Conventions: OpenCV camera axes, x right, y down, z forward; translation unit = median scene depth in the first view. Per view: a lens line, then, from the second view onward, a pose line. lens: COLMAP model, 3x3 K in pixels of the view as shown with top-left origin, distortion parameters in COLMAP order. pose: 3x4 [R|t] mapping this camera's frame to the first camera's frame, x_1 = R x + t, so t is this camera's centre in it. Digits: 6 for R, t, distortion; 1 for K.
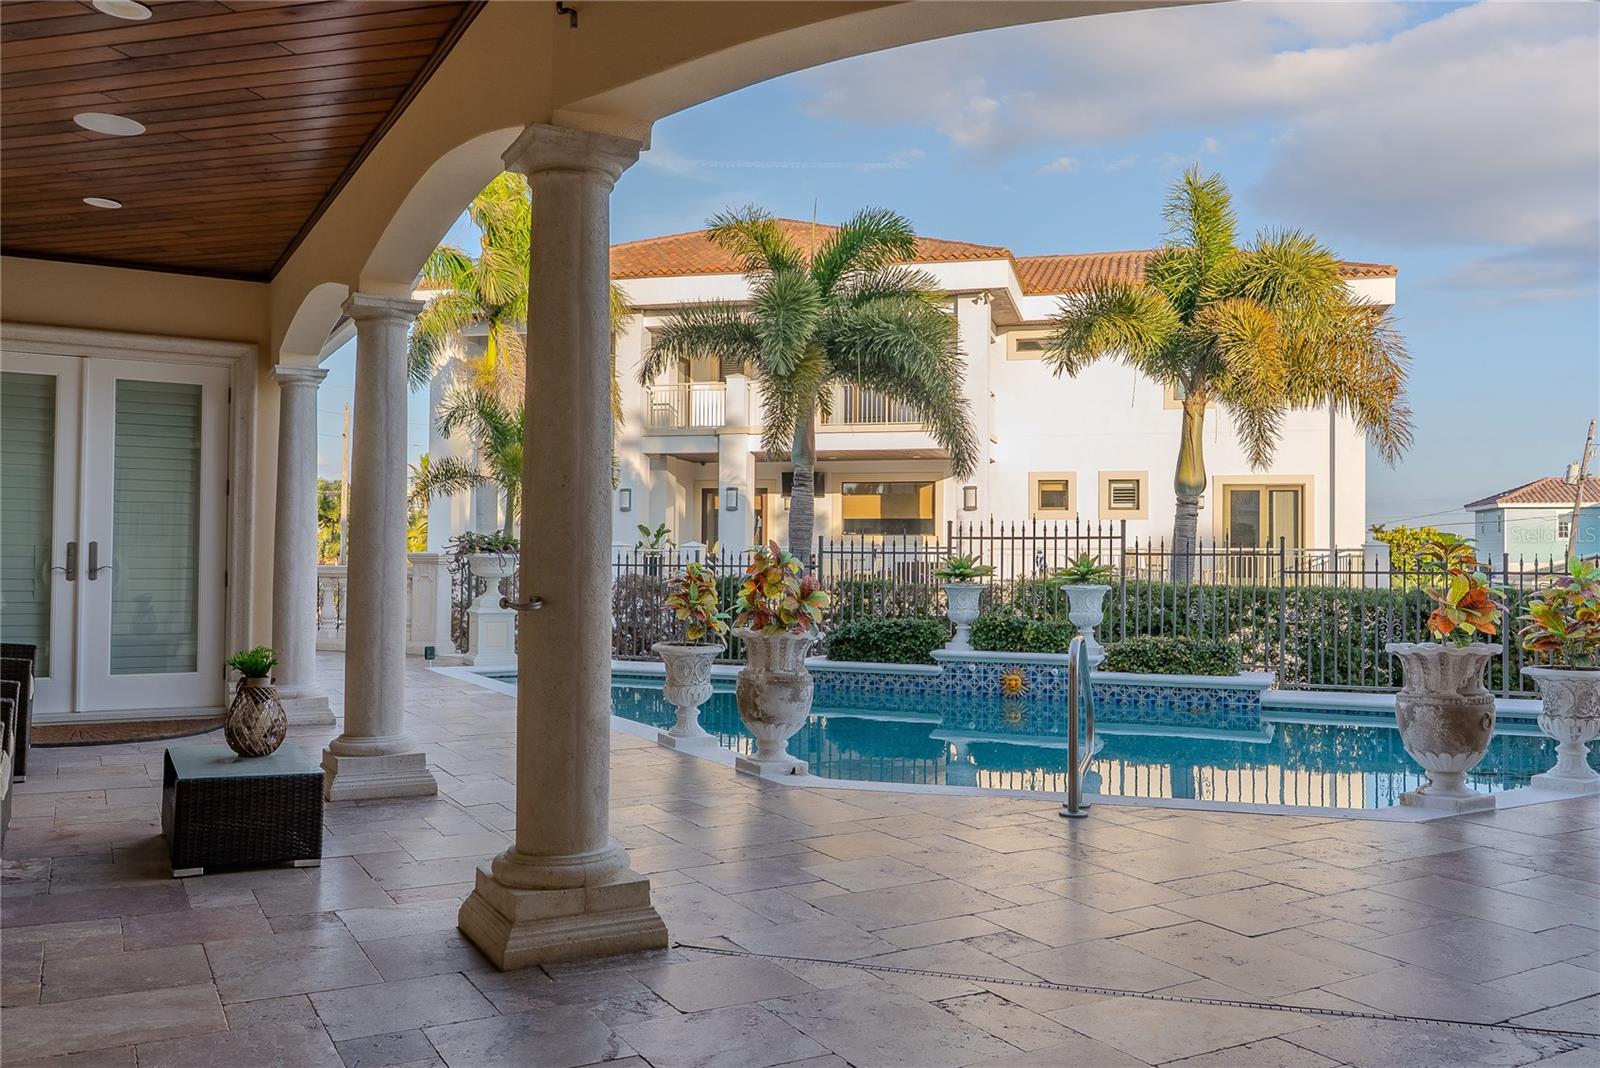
lens RADIAL K [[1271.6, 0, 804.8], [0, 1271.6, 539.0], [0, 0, 1]] dist [0.002368, -0.007547]
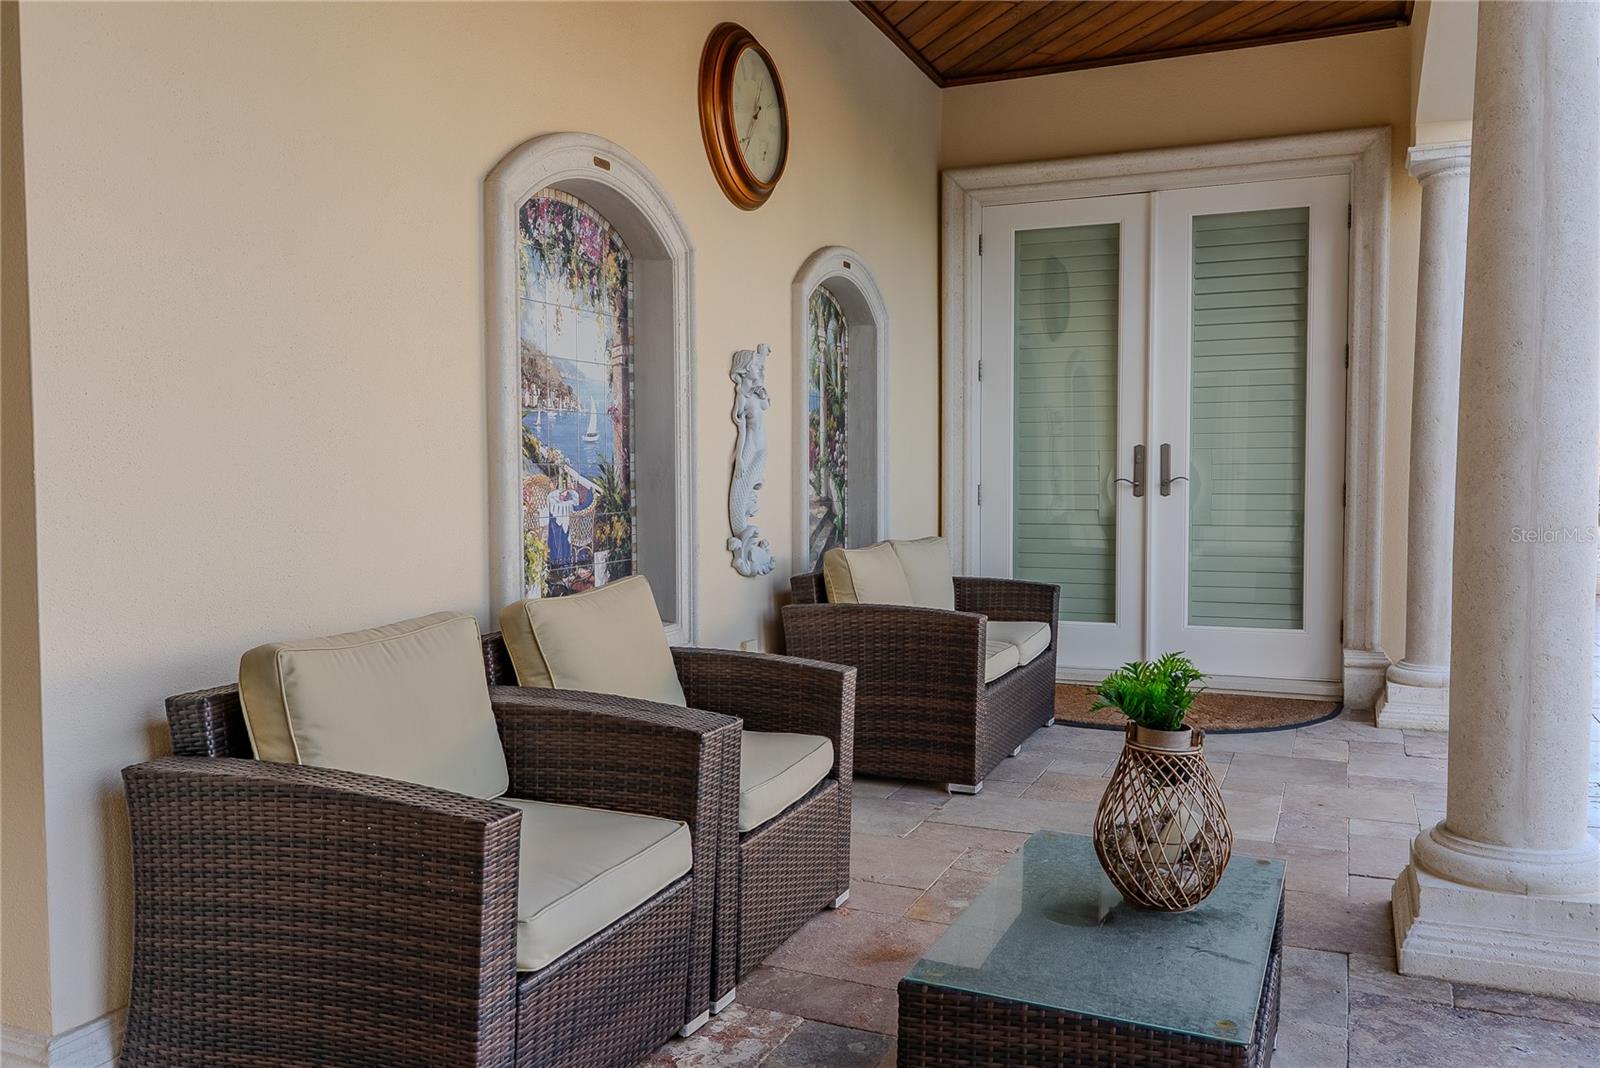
lens RADIAL K [[1271.6, 0, 804.8], [0, 1271.6, 539.0], [0, 0, 1]] dist [0.002368, -0.007547]
pose [[0.601839, 0.029832, -0.798060, -0.095881], [0.025498, 0.998075, 0.056538, 0.010300], [0.798210, -0.054376, 0.599920, 0.390046]]
